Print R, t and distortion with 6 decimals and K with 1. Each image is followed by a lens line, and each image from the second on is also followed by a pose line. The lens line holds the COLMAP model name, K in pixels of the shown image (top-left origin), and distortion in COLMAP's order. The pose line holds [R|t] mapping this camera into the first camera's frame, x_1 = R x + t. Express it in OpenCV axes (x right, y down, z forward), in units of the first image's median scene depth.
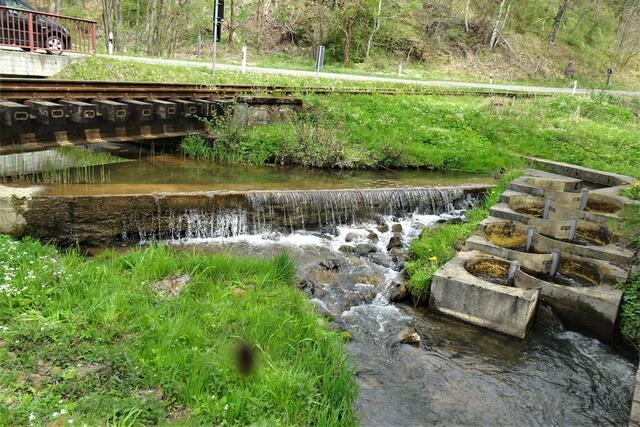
lens RADIAL K [[542.4, 0, 320.0], [0, 542.4, 213.5], [0, 0, 1]] dist [0.009886, 0.012013]
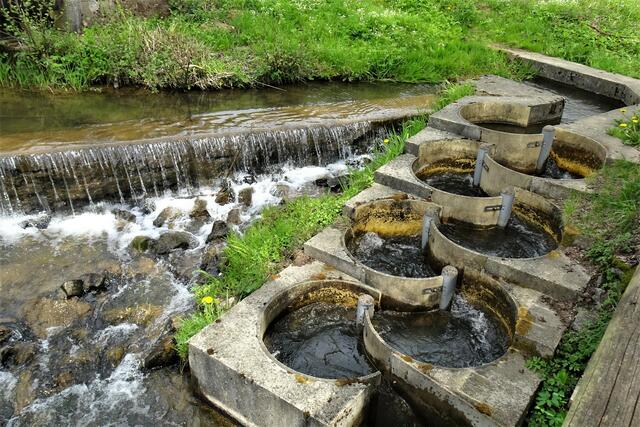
lens RADIAL K [[542.4, 0, 320.0], [0, 542.4, 213.5], [0, 0, 1]] dist [0.009886, 0.012013]
pose [[0.995823, -0.015640, -0.089952, 0.288935], [0.035784, 0.973253, 0.226931, -0.096774], [0.083997, -0.229202, 0.969748, 0.378744]]
